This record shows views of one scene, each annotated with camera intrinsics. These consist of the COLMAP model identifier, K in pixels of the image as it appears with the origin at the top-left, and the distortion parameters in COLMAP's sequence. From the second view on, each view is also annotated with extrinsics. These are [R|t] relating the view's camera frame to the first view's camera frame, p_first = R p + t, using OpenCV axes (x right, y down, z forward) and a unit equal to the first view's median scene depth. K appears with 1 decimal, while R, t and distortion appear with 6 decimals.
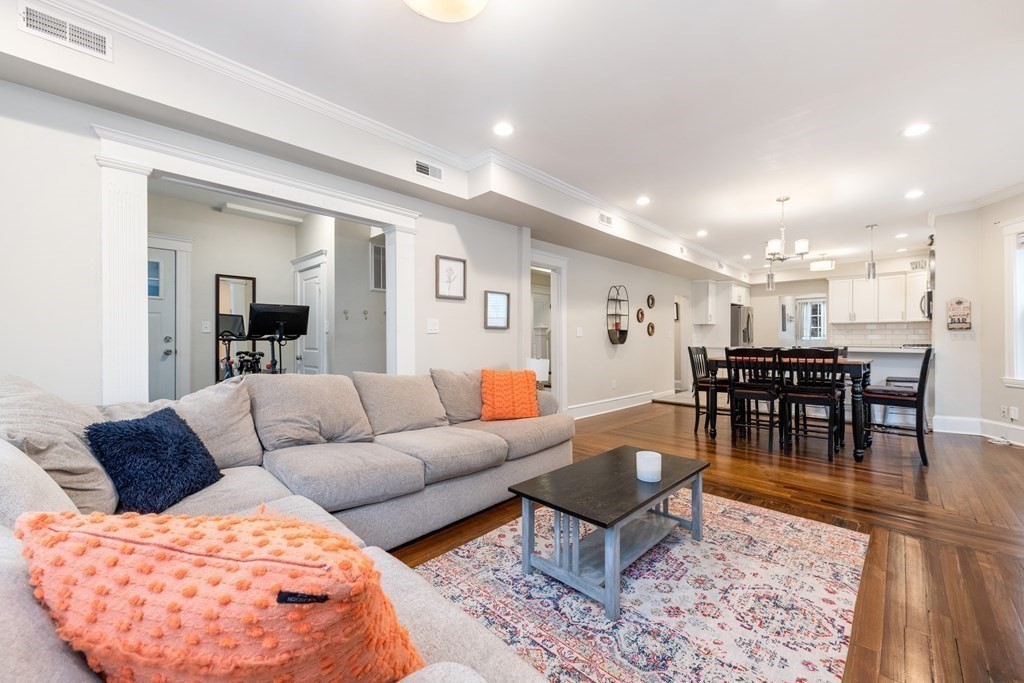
lens RADIAL K [[396.7, 0, 515.4], [0, 396.7, 338.6], [0, 0, 1]] dist [0.000895, -0.000655]
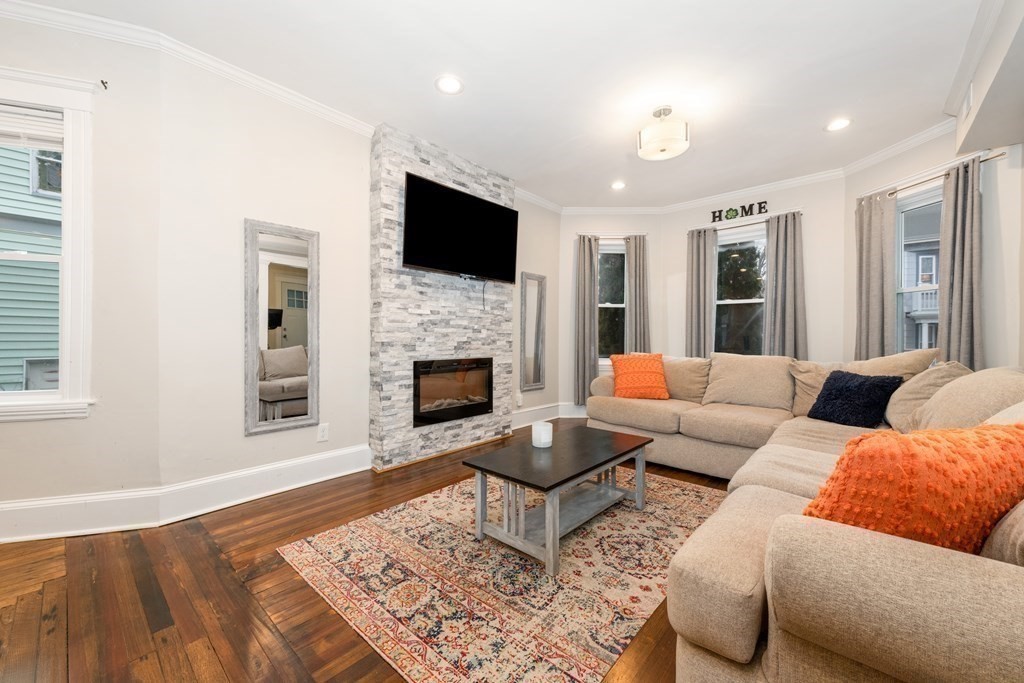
lens RADIAL K [[396.7, 0, 519.6], [0, 396.7, 338.6], [0, 0, 1]] dist [0.000895, -0.000655]
pose [[-0.998292, 0.001756, -0.058401, 0.474485], [0.001711, 0.999998, 0.000820, 0.043106], [0.058402, 0.000719, -0.998293, 2.175855]]
